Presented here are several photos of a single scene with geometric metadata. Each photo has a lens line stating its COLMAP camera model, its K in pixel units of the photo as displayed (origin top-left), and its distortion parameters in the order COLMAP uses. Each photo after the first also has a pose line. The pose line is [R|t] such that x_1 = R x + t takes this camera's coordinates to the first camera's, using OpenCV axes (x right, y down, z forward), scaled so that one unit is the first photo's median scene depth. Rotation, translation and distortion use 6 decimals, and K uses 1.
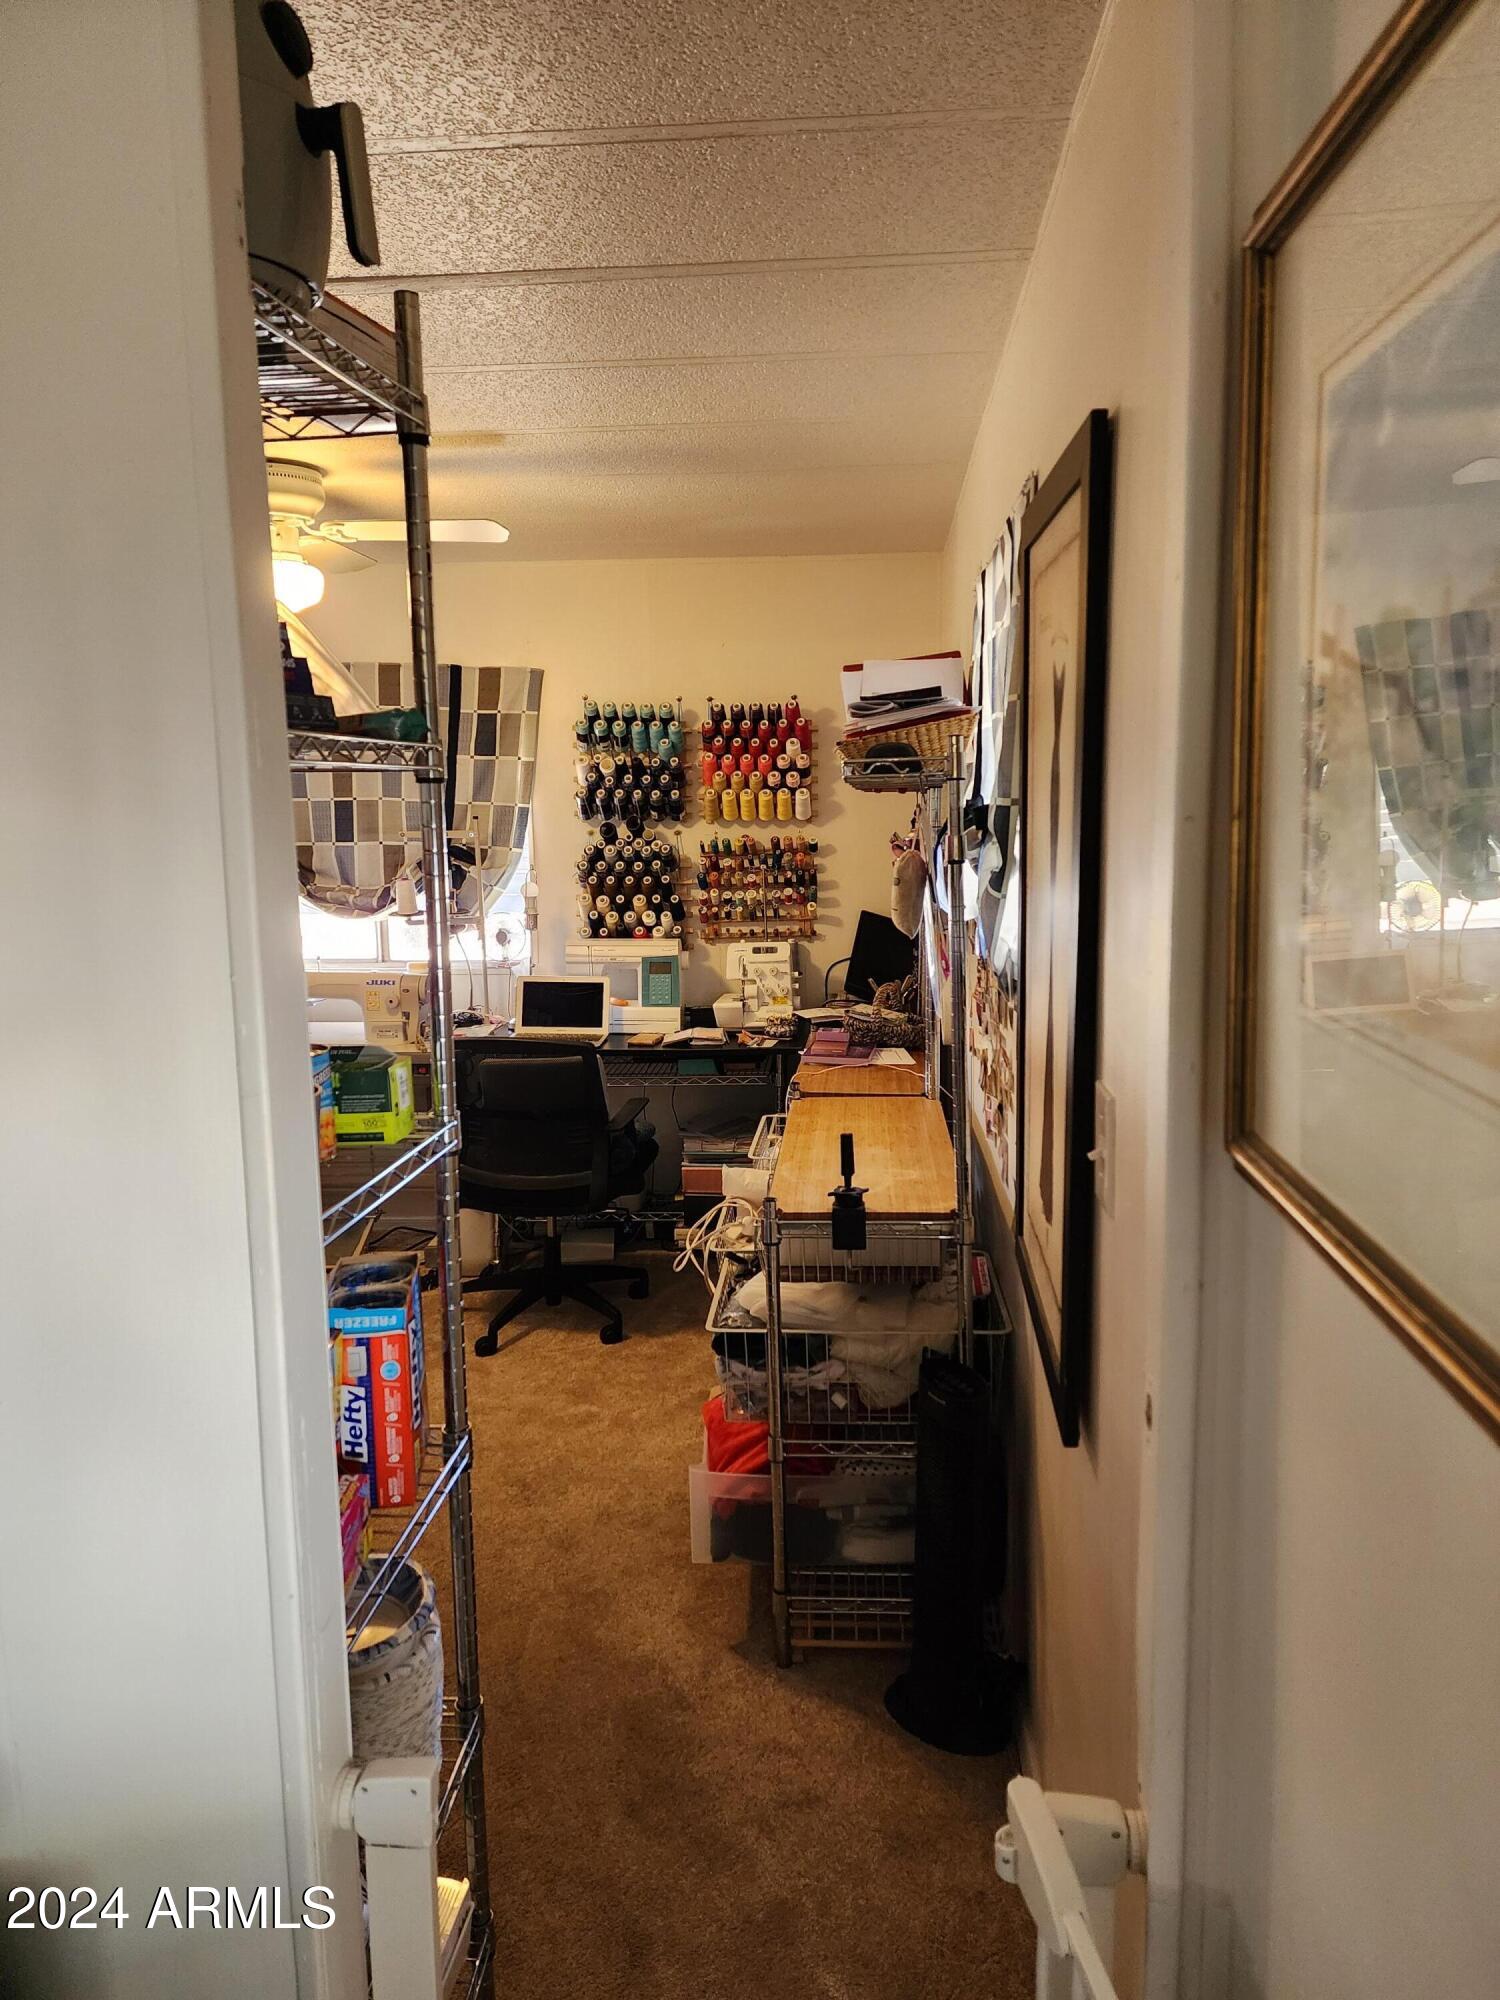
lens RADIAL K [[1332.5, 0, 766.7], [0, 1332.5, 992.3], [0, 0, 1]] dist [0.068980, -0.062460]
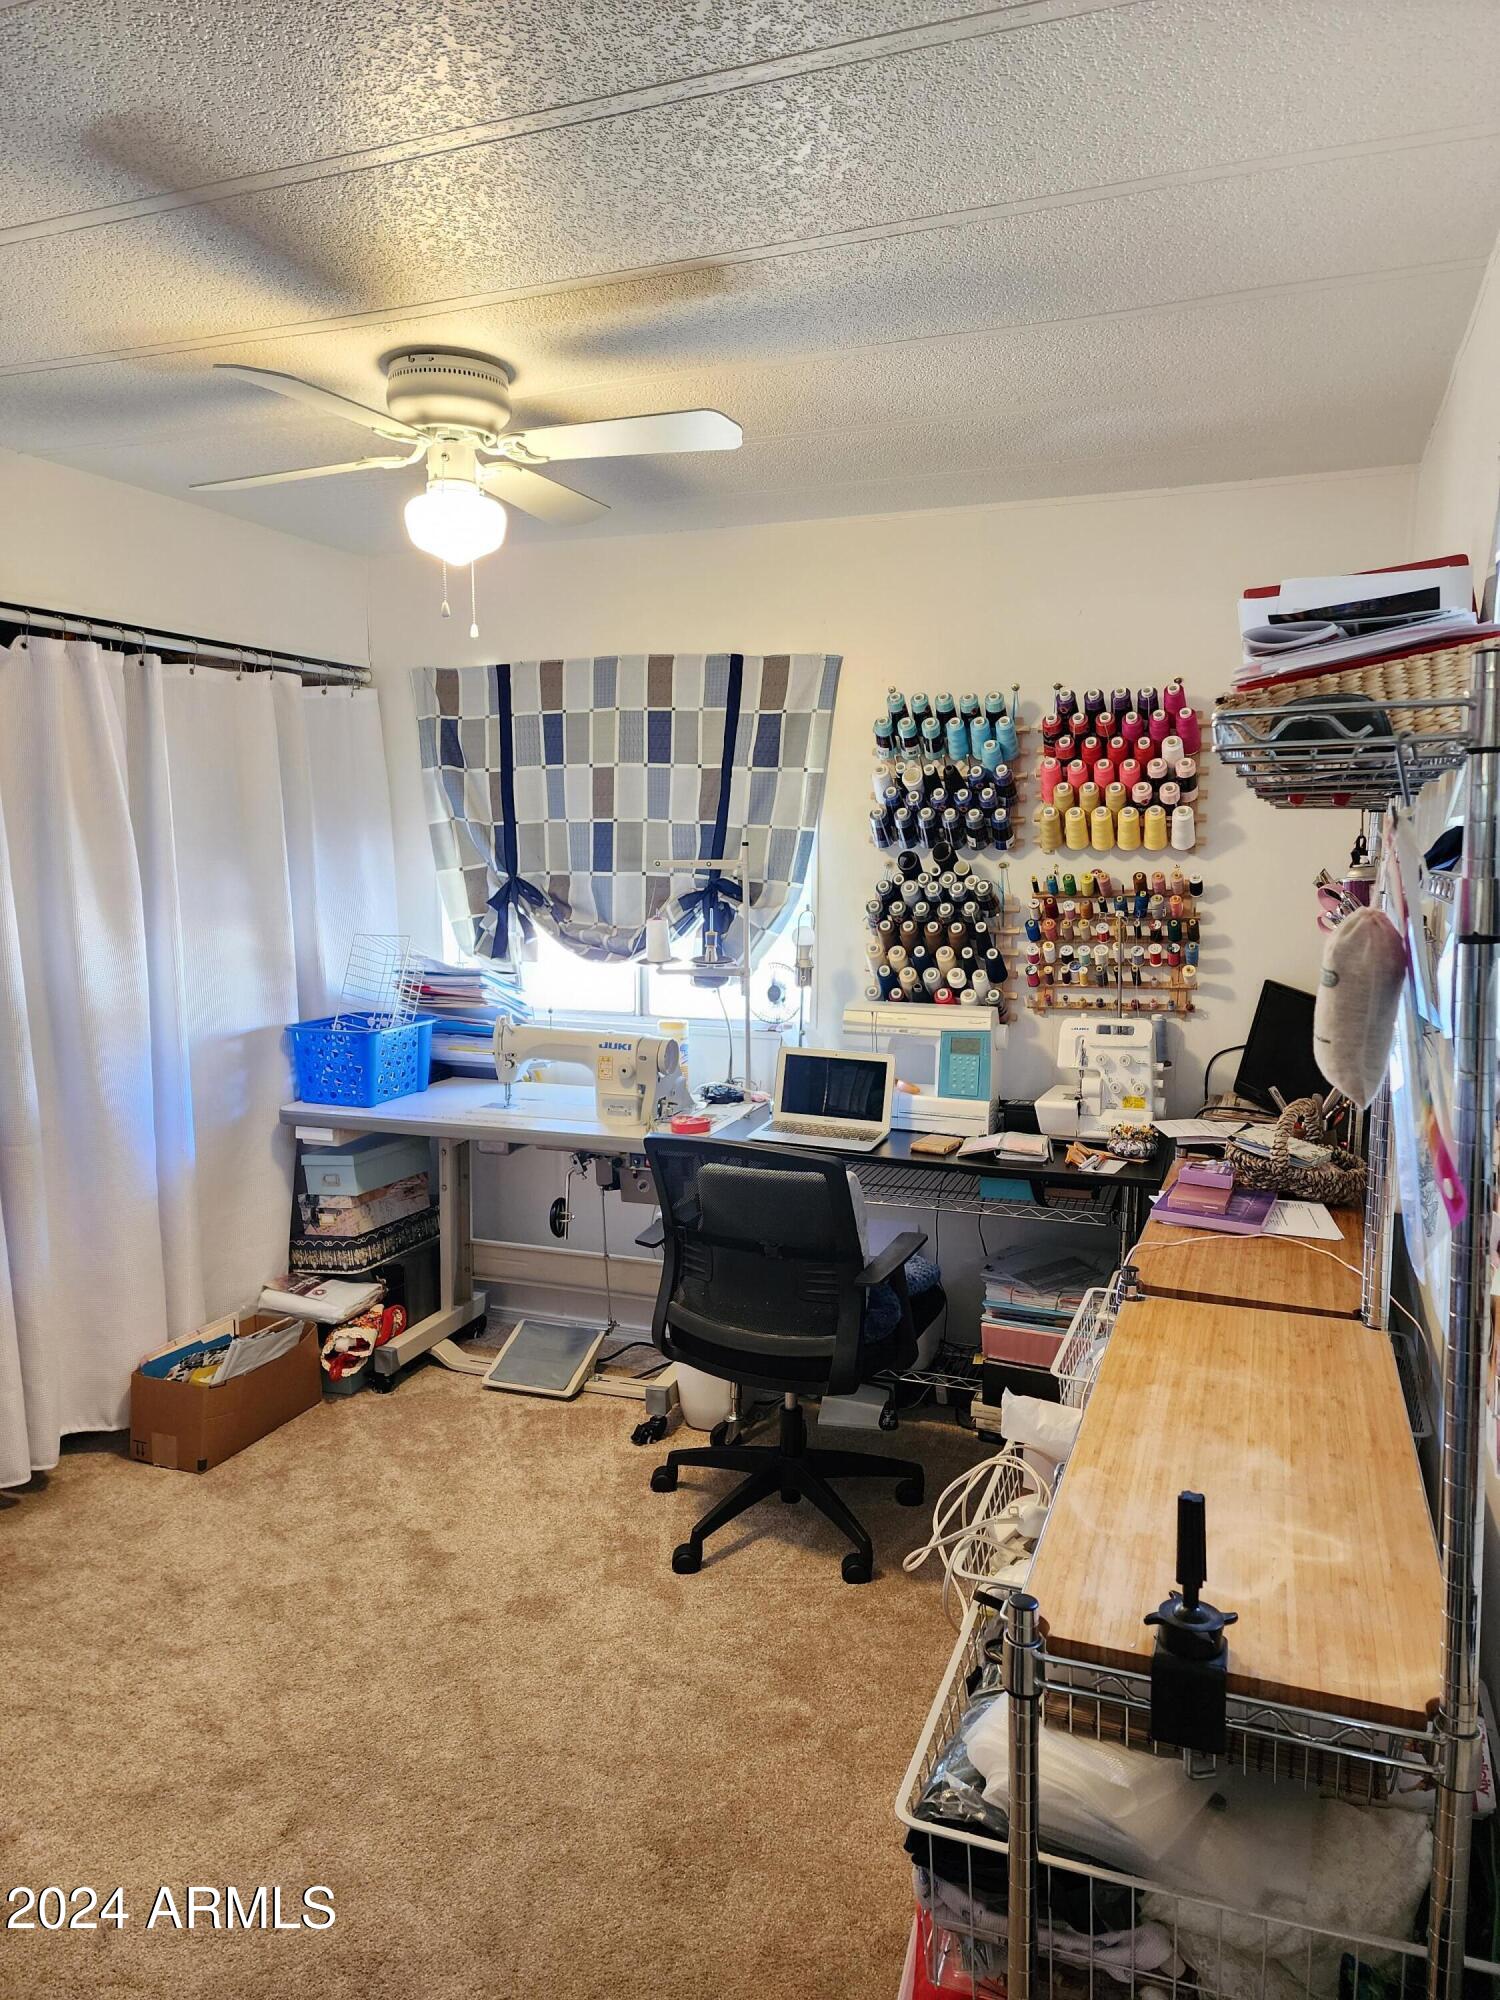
lens RADIAL K [[1332.5, 0, 737.7], [0, 1332.5, 995.8], [0, 0, 1]] dist [0.068980, -0.062460]
pose [[0.952010, 0.045589, -0.302653, 0.022822], [-0.052021, 0.998558, -0.013221, -0.030374], [0.301614, 0.028331, 0.953009, 0.255005]]
